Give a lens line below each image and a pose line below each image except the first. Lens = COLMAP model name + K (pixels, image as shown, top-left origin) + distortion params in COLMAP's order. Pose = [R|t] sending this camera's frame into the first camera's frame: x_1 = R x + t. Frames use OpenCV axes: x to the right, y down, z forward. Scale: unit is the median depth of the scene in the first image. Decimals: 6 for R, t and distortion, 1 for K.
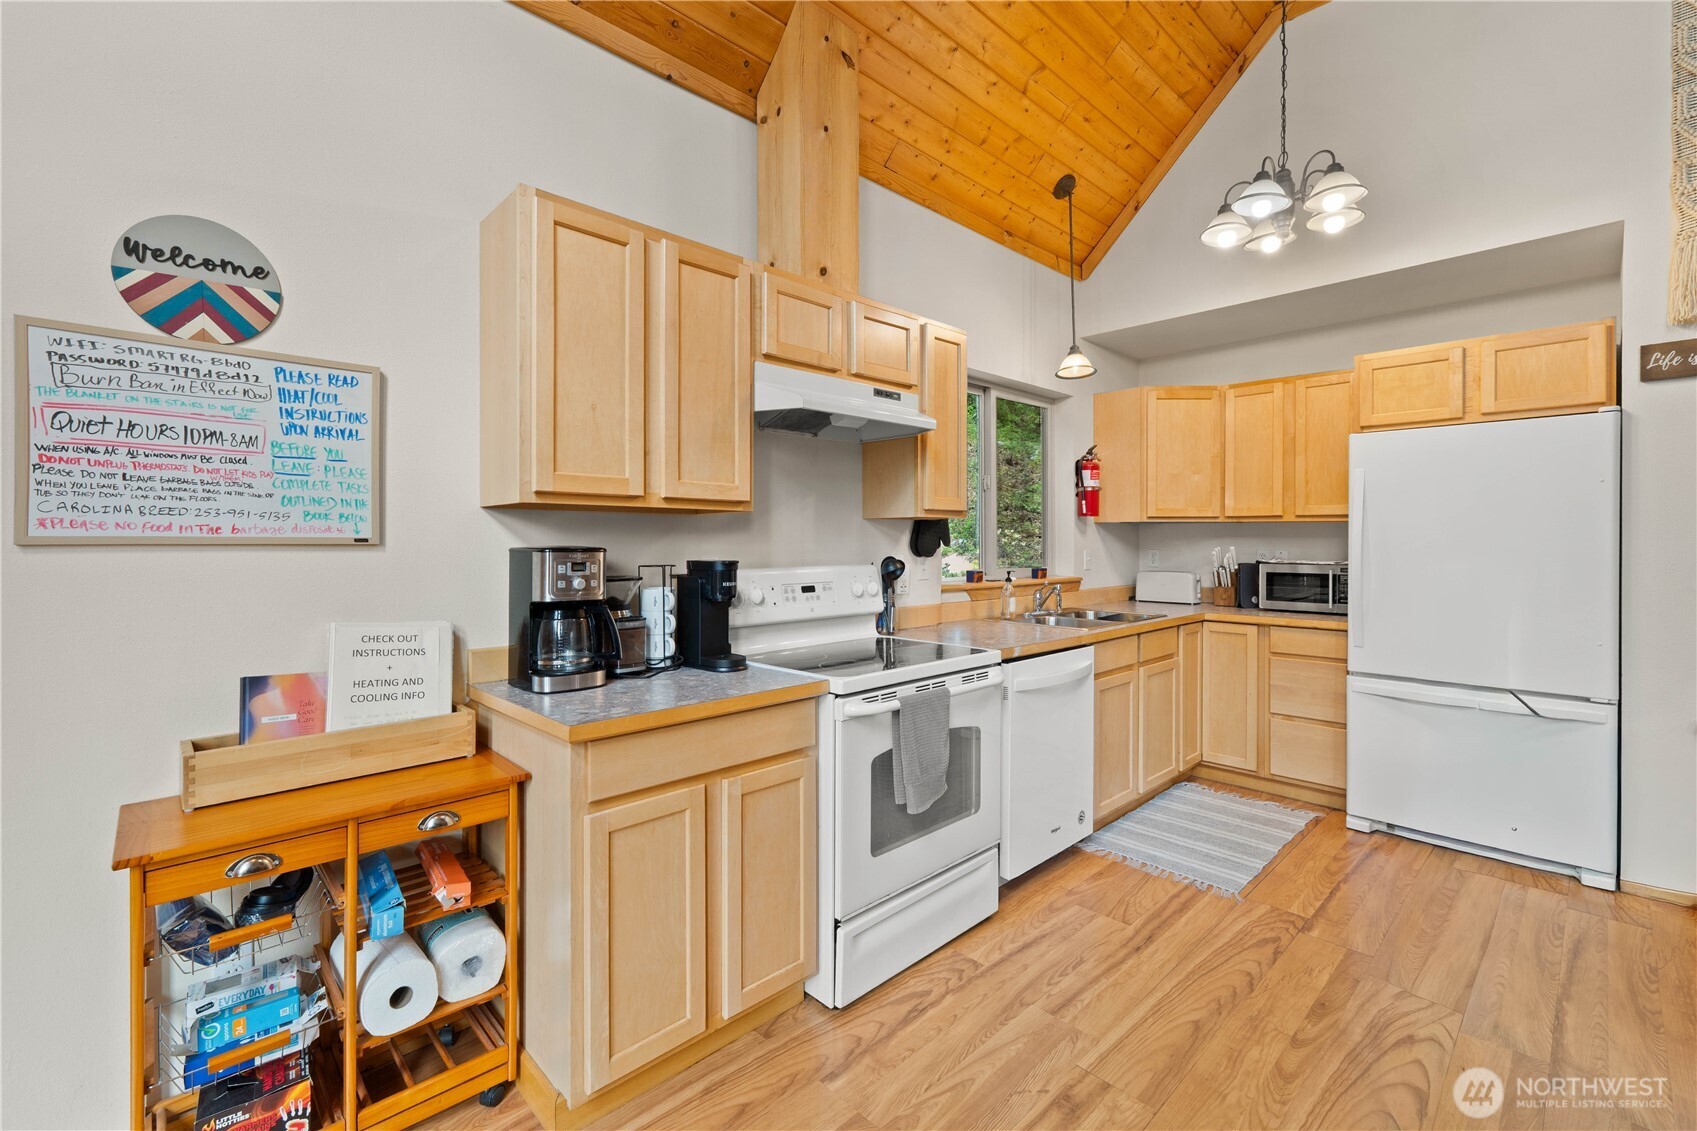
lens RADIAL K [[728.5, 0, 845.6], [0, 728.5, 552.5], [0, 0, 1]] dist [0.003000, 0.000292]
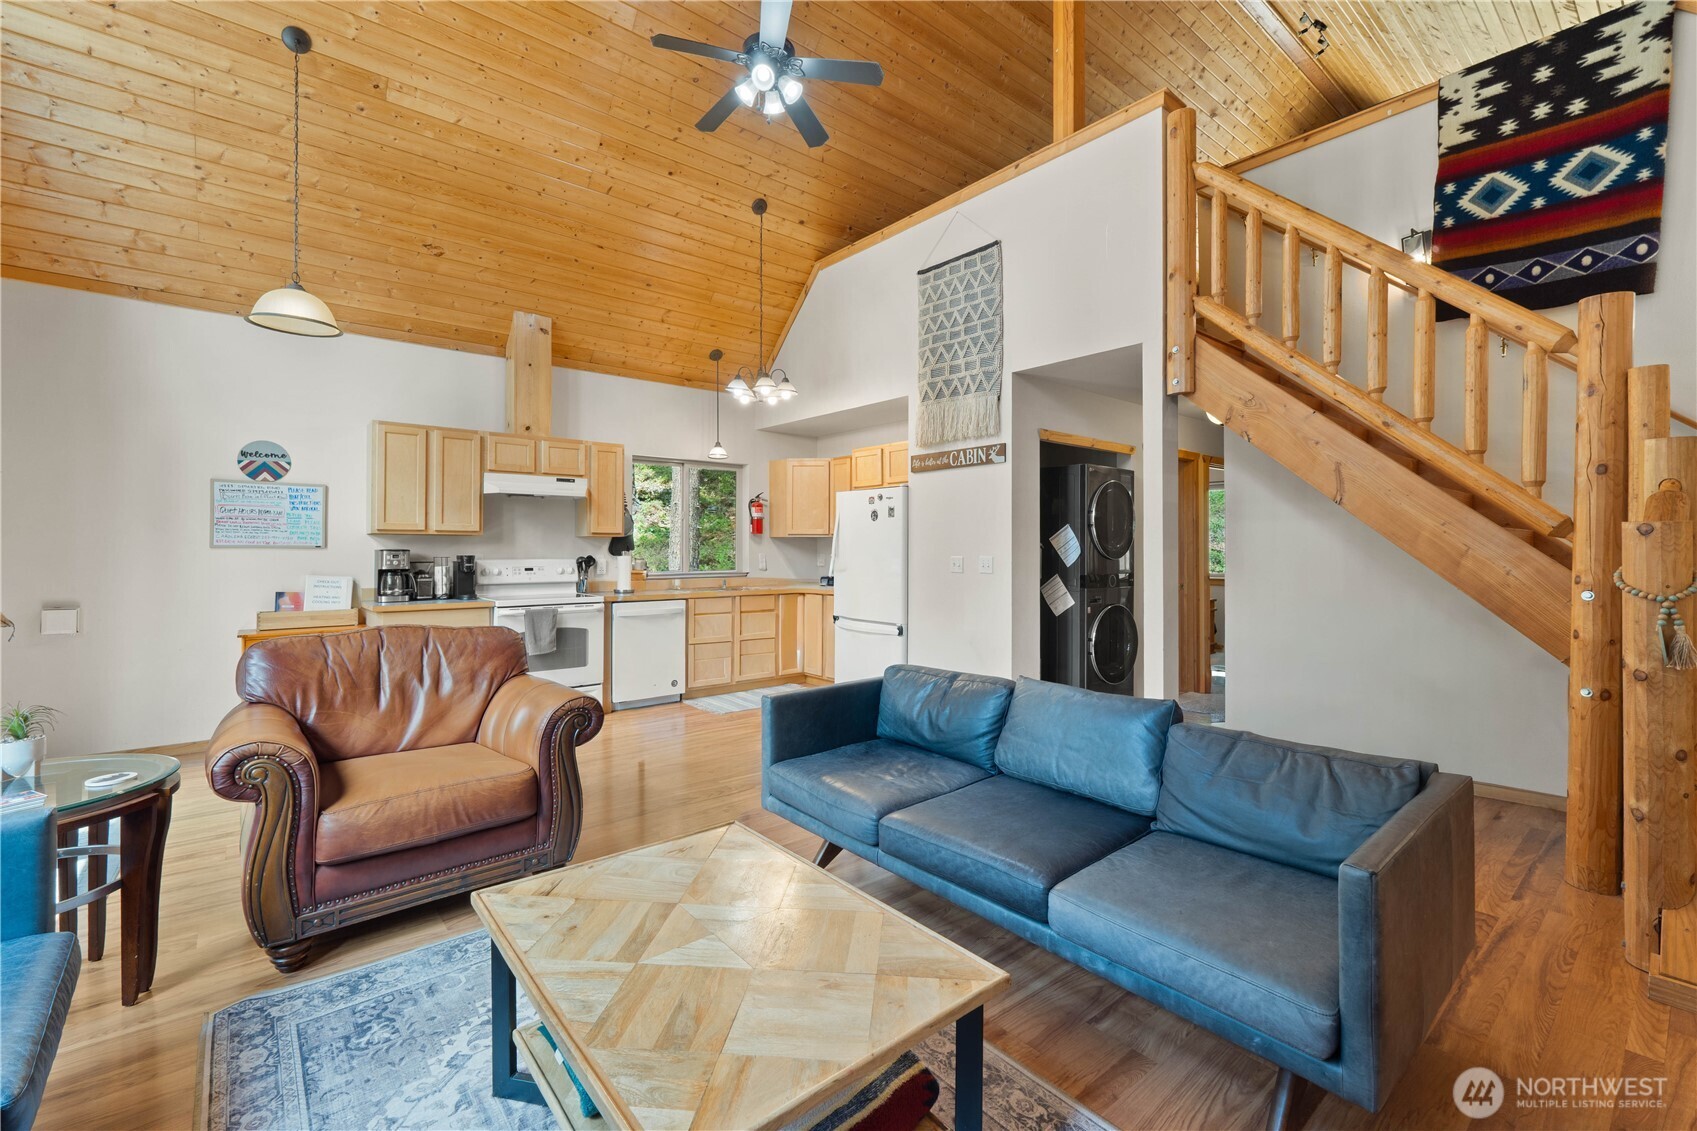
lens RADIAL K [[728.5, 0, 852.6], [0, 728.5, 557.0], [0, 0, 1]] dist [0.003000, 0.000292]
pose [[0.996606, 0.004496, -0.082192, 1.512670], [-0.004725, 0.999986, -0.002583, 0.020206], [0.082180, 0.002963, 0.996613, -1.526288]]
